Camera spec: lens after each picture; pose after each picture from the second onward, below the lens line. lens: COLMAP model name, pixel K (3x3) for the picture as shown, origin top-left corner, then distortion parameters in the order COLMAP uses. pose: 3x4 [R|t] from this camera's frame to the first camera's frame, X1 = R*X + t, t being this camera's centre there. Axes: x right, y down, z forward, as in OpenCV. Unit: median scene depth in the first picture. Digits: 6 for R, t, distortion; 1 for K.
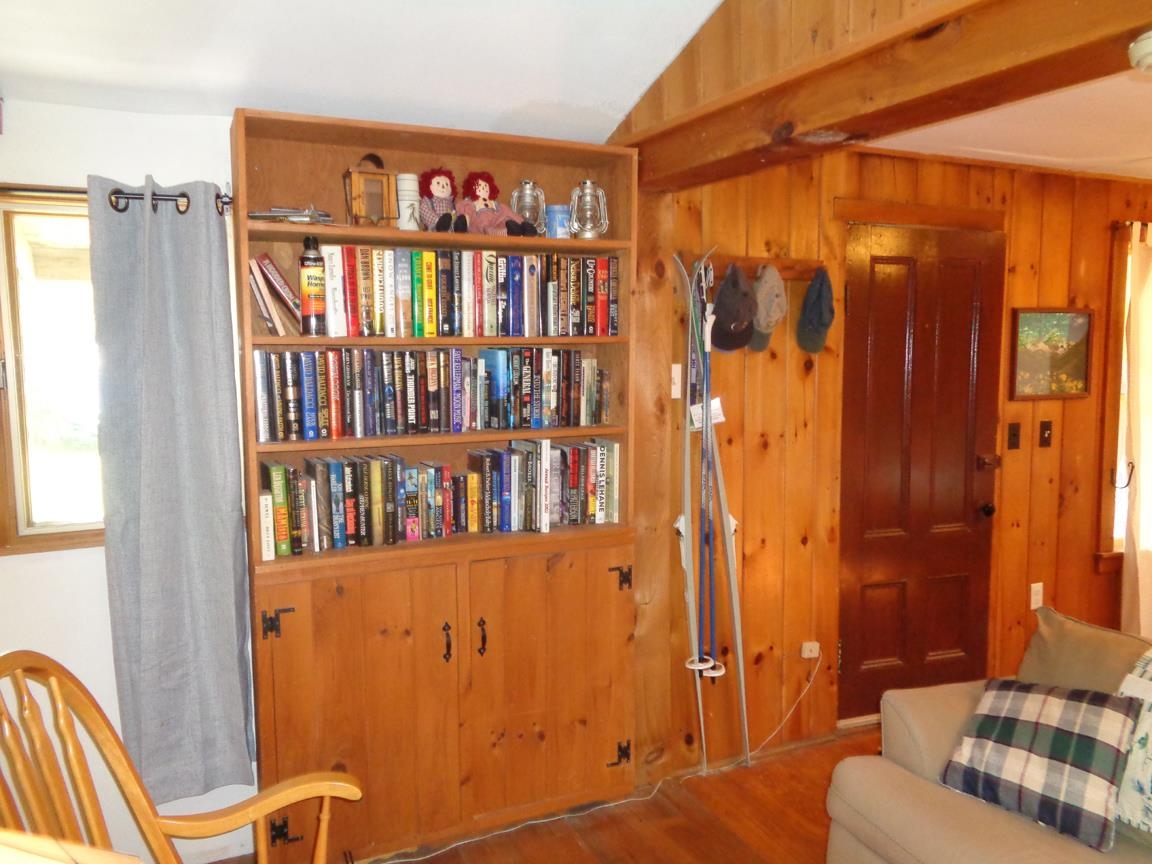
lens RADIAL K [[875.4, 0, 576.0], [0, 875.4, 432.0], [0, 0, 1]] dist [0.034159, 0.002238]
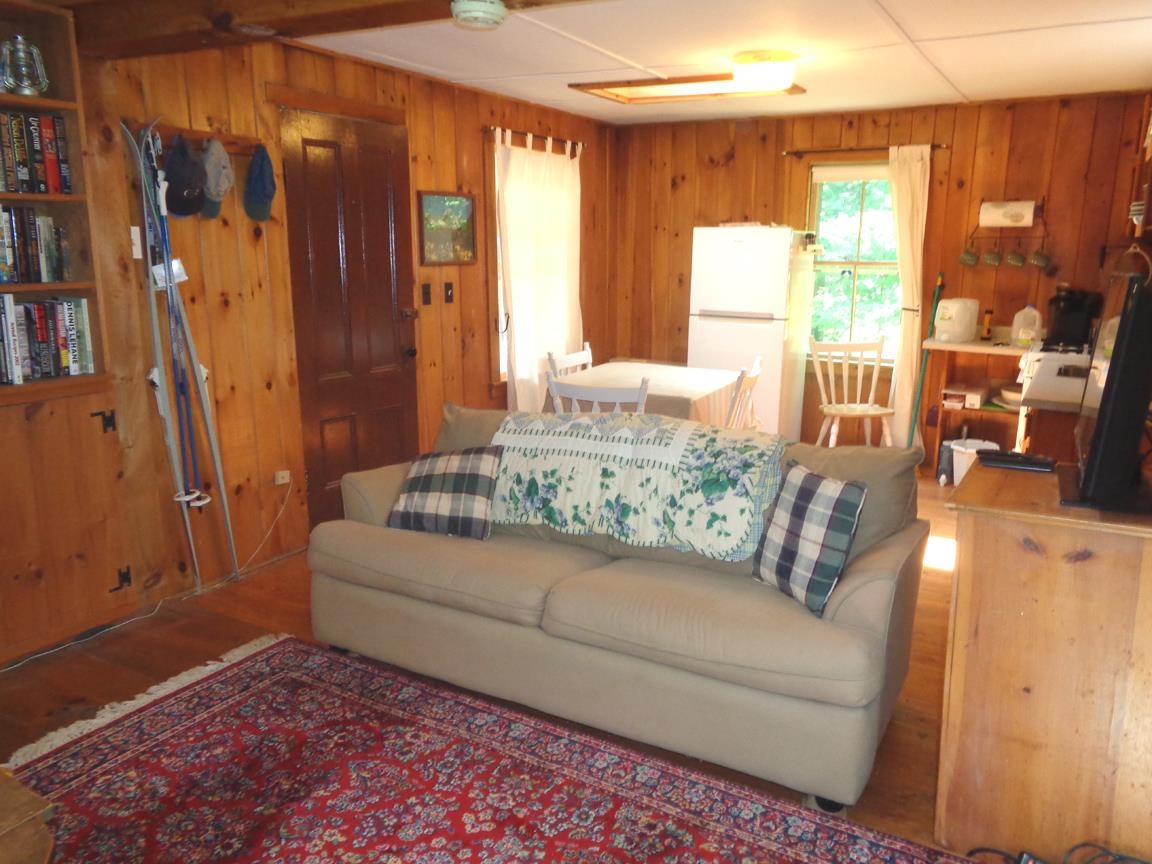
lens RADIAL K [[898.3, 0, 576.0], [0, 898.3, 432.0], [0, 0, 1]] dist [-0.018981, 0.063836]
pose [[0.821211, -0.114344, 0.559052, -0.085137], [0.054227, 0.990922, 0.123019, 0.066300], [-0.568043, -0.070709, 0.819956, -0.233091]]
